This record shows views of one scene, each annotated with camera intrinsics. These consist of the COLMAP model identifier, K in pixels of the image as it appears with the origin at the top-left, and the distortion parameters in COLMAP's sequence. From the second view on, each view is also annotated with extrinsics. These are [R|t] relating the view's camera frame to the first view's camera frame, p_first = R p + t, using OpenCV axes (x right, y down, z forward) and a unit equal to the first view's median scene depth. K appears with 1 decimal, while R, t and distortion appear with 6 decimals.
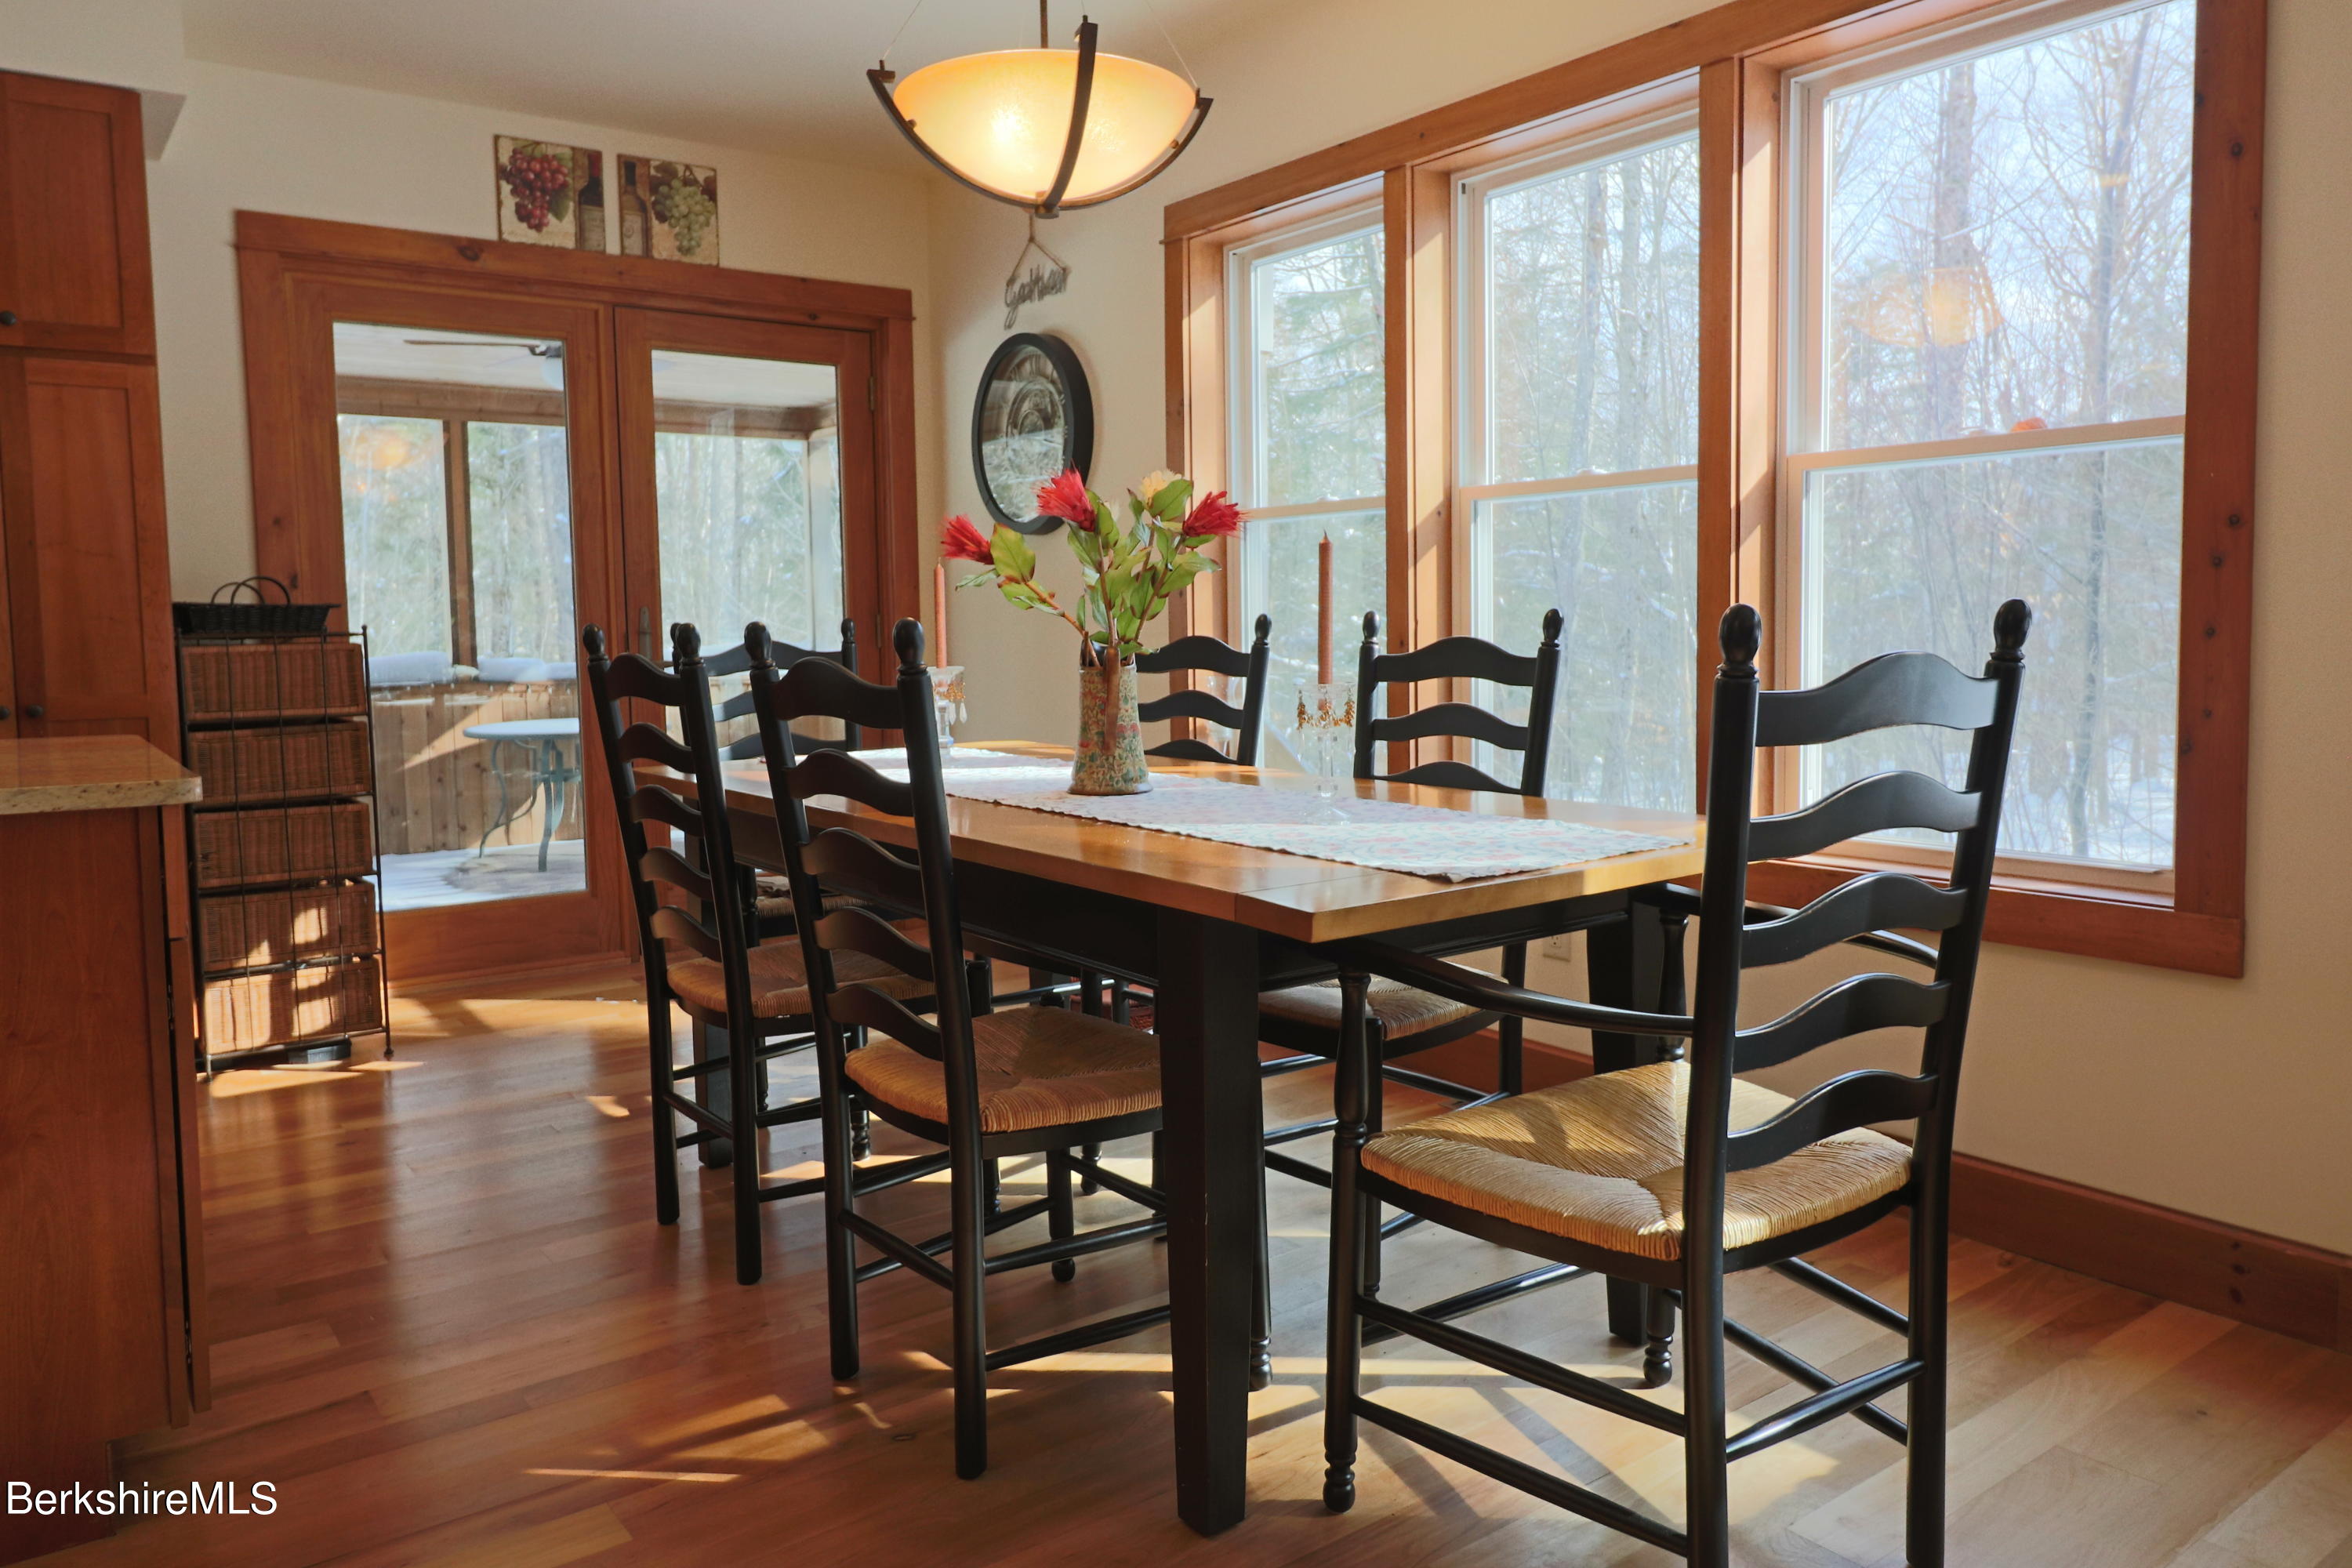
lens RADIAL K [[1626.1, 0, 1192.4], [0, 1626.1, 745.6], [0, 0, 1]] dist [0.009261, -0.010687]
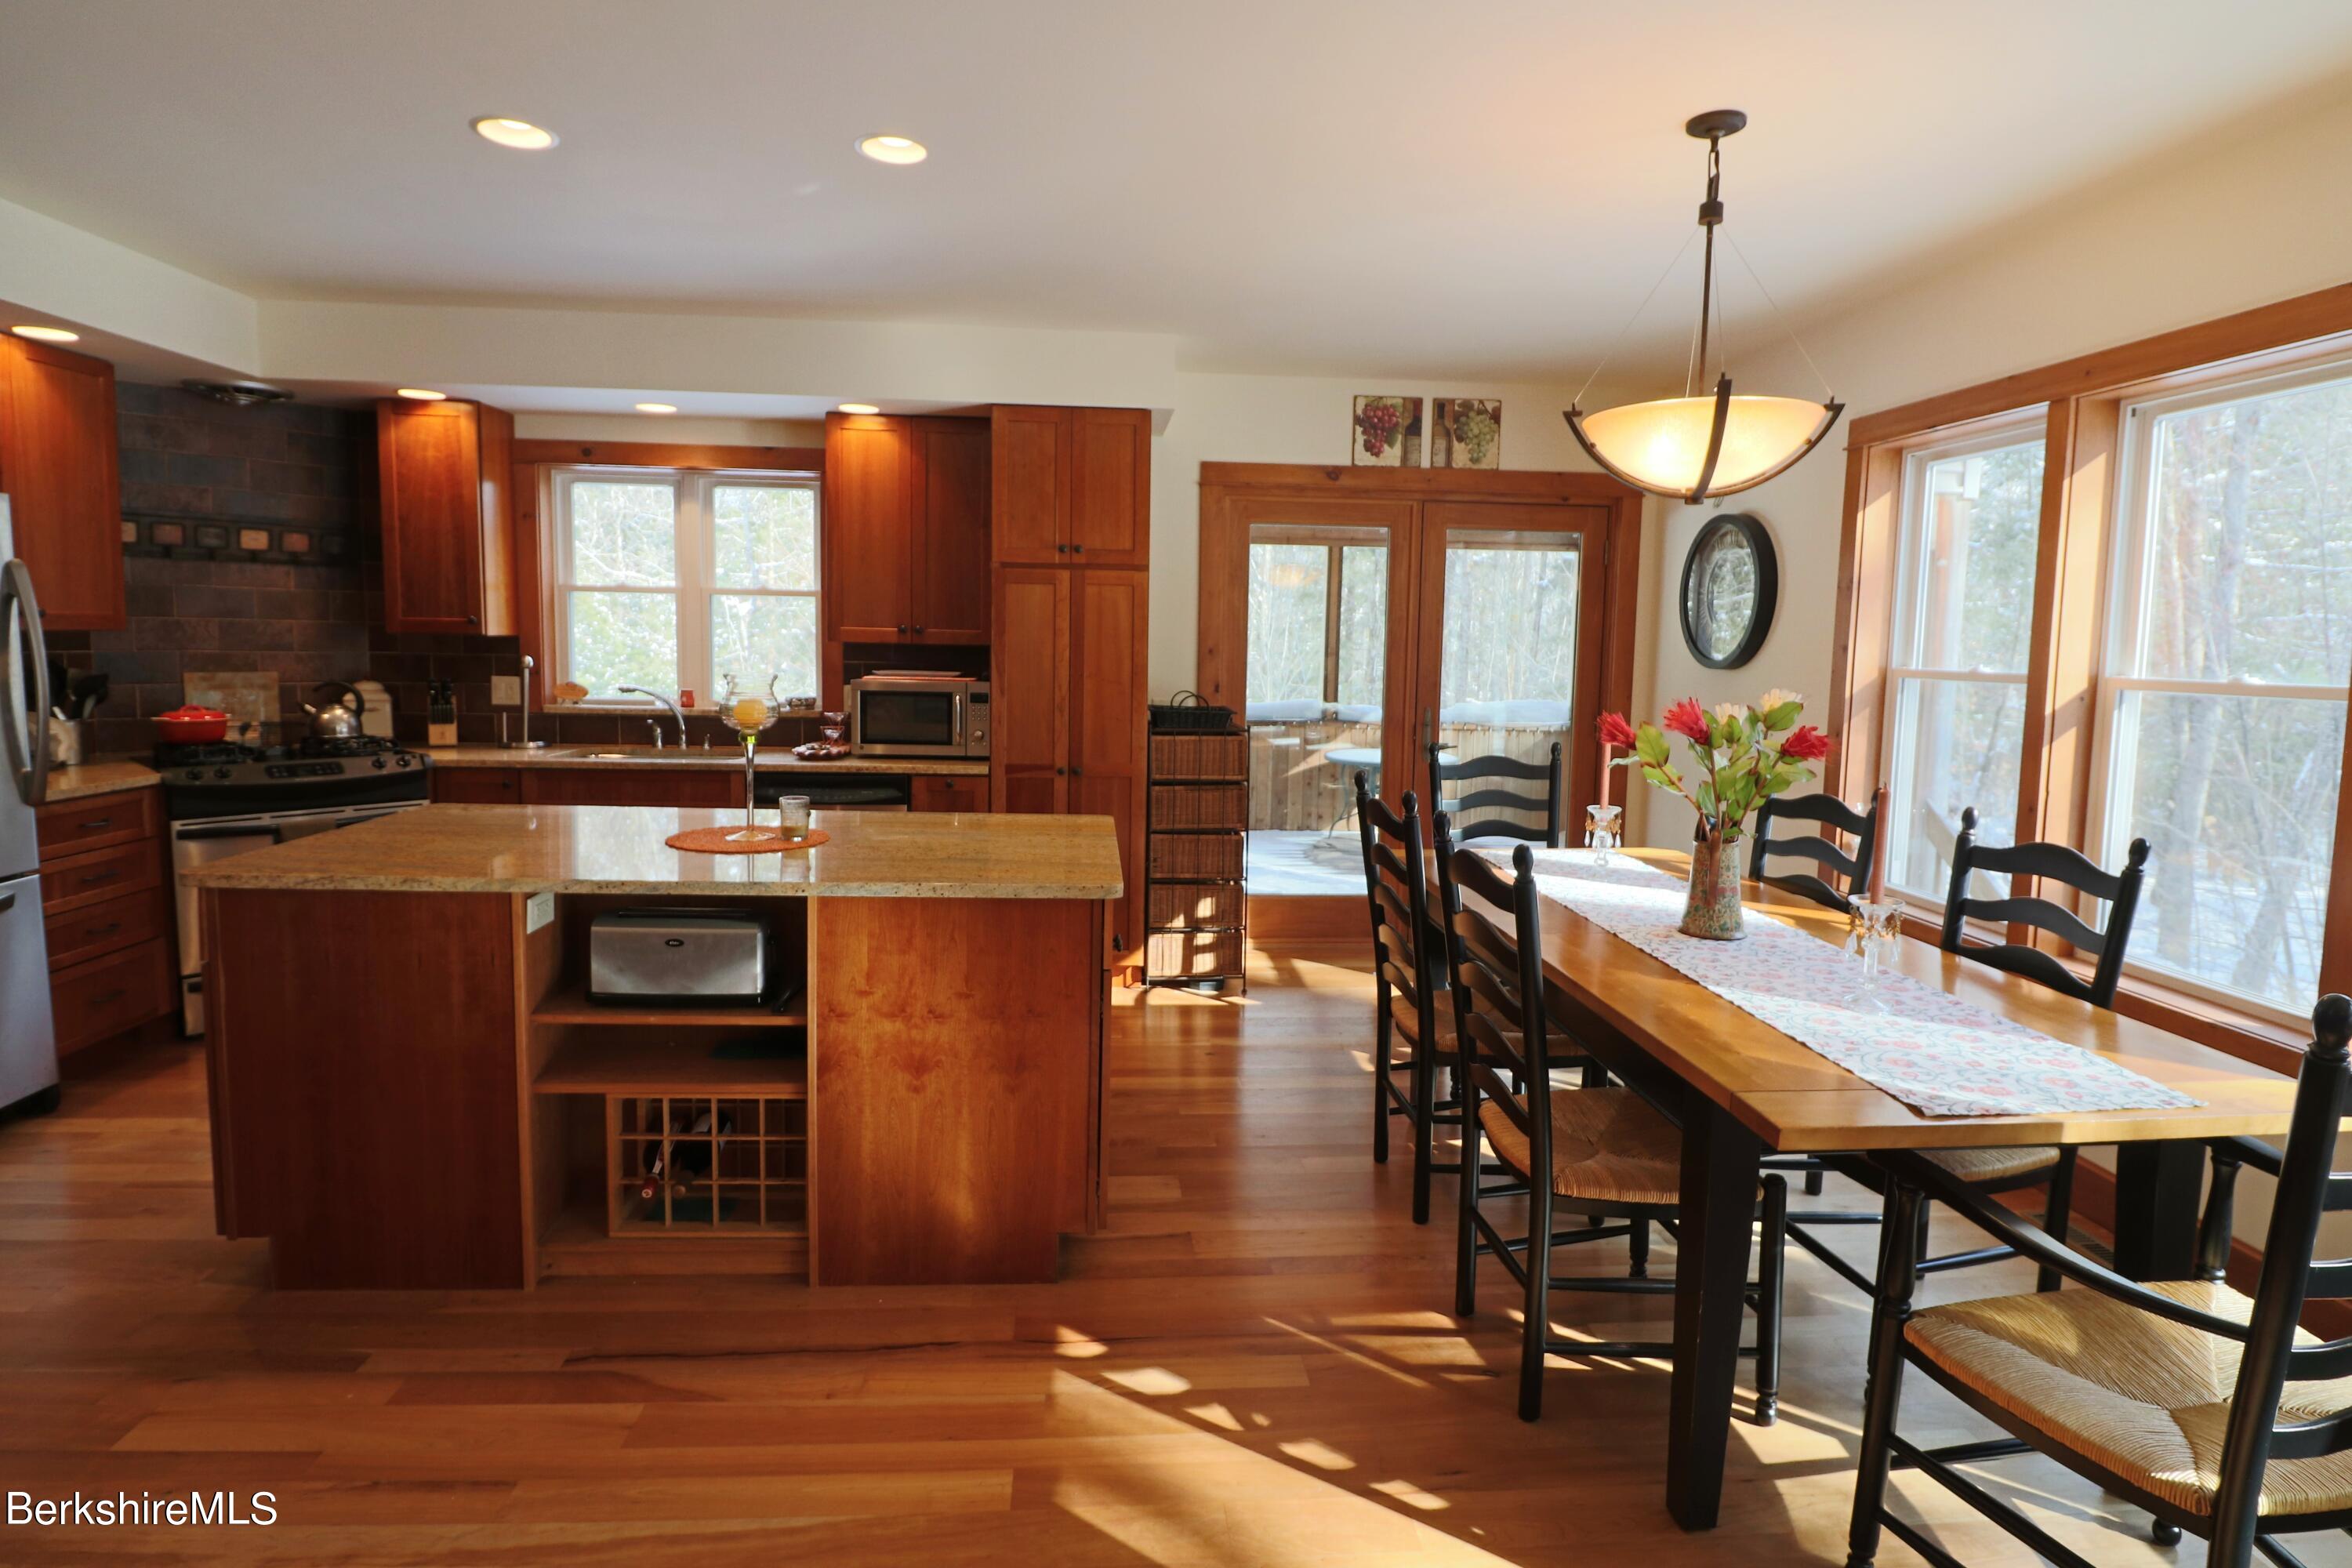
lens RADIAL K [[1218.8, 0, 1173.6], [0, 1218.8, 759.2], [0, 0, 1]] dist [-0.007662, -0.007391]
pose [[0.843102, 0.082349, -0.531412, 0.065159], [-0.071075, 0.996600, 0.041672, -0.084861], [0.533037, 0.002636, 0.846088, -0.048138]]
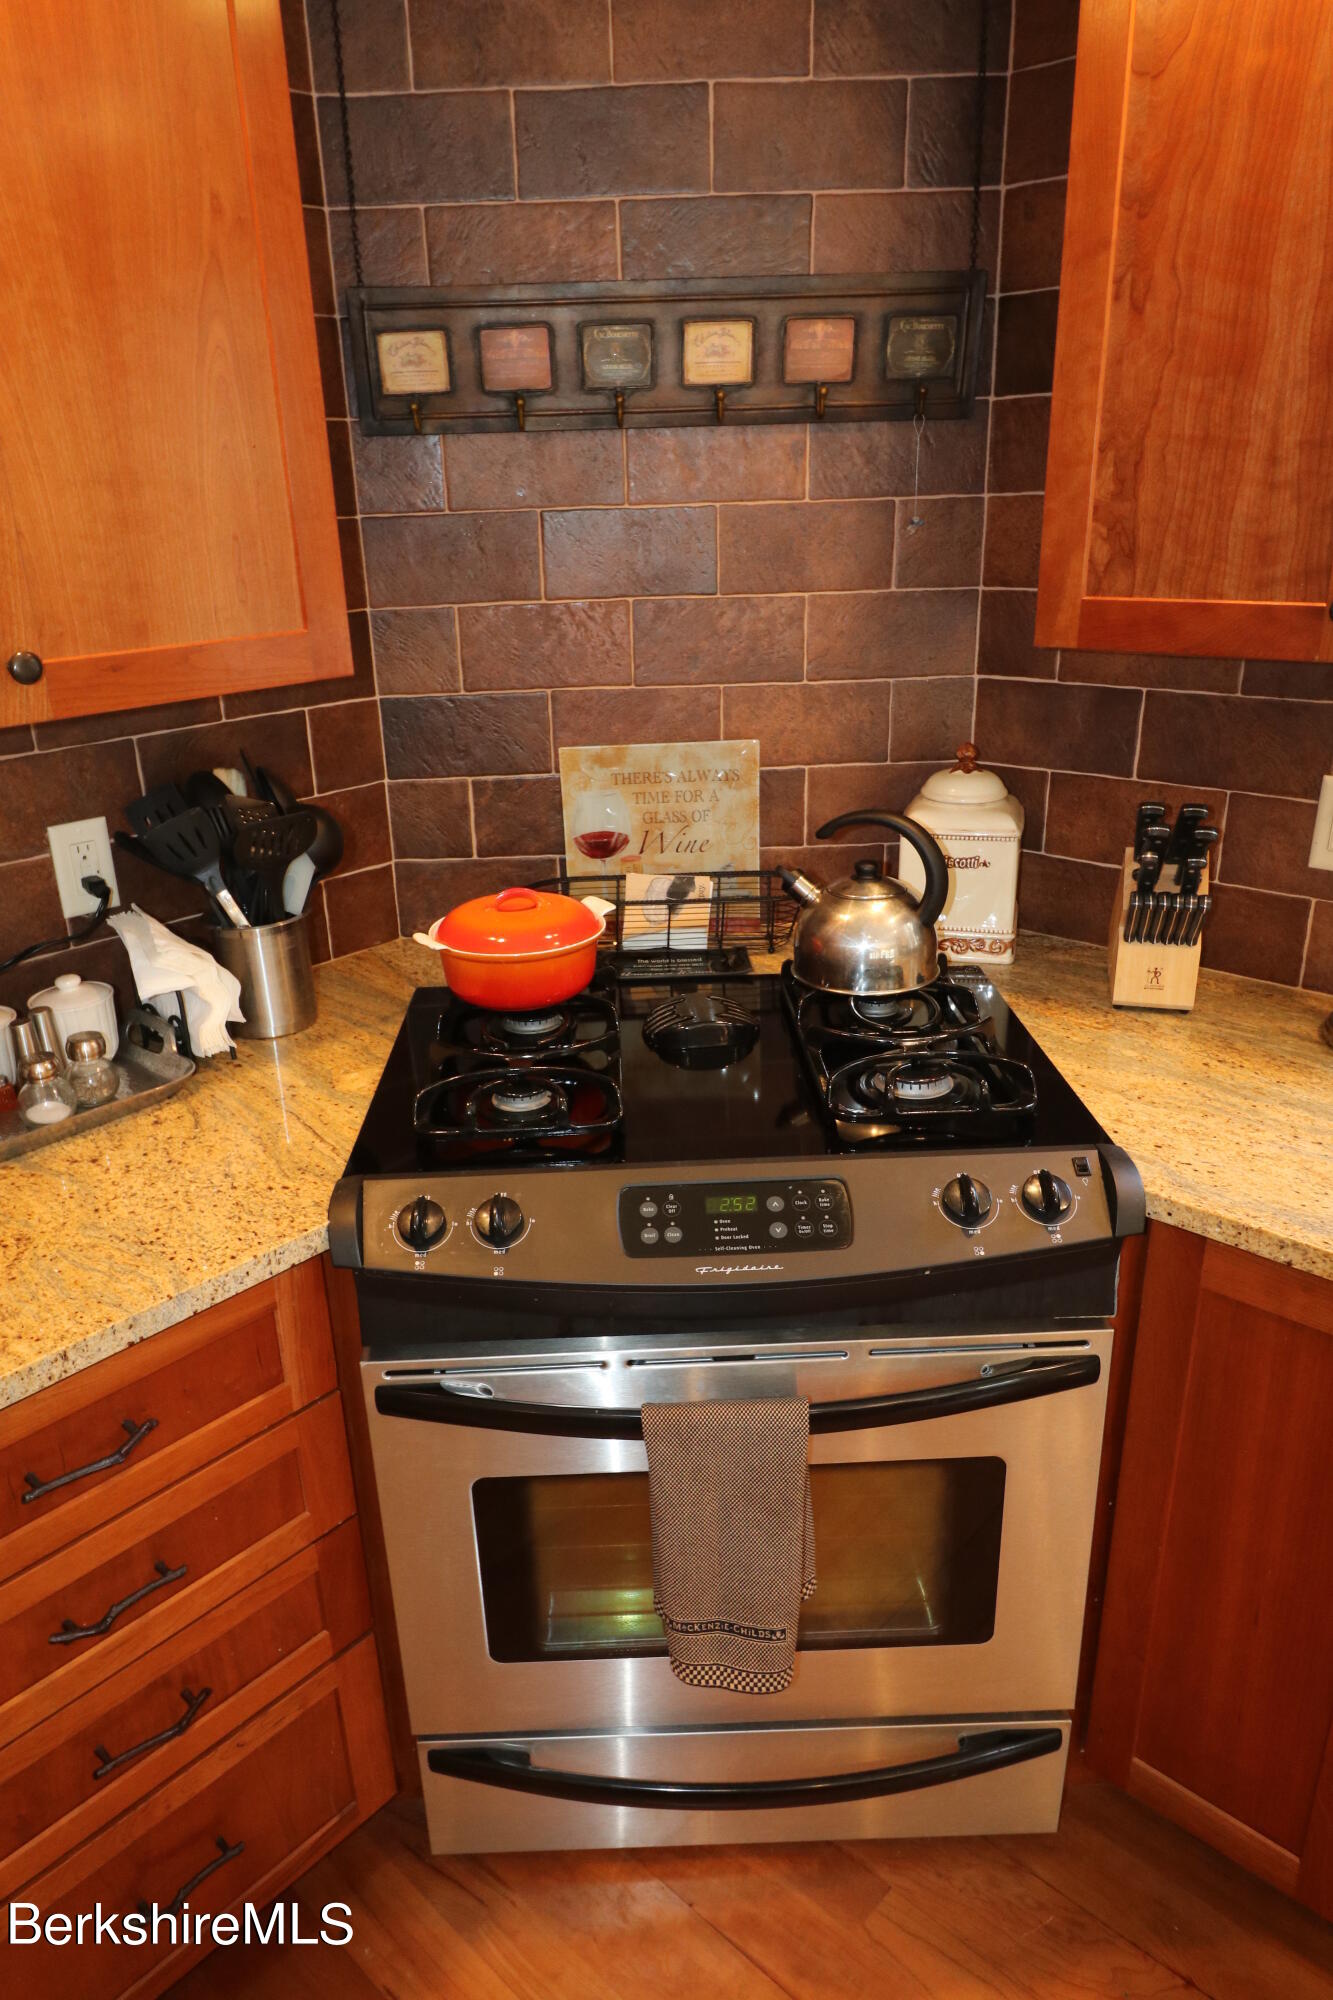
lens RADIAL K [[1315.1, 0, 668.5], [0, 1315.1, 998.0], [0, 0, 1]] dist [0.002667, -0.000728]
pose [[0.191389, 0.364701, -0.911243, -0.855253], [-0.043266, 0.930638, 0.363376, -0.143448], [0.980560, -0.030120, 0.193893, 0.362303]]
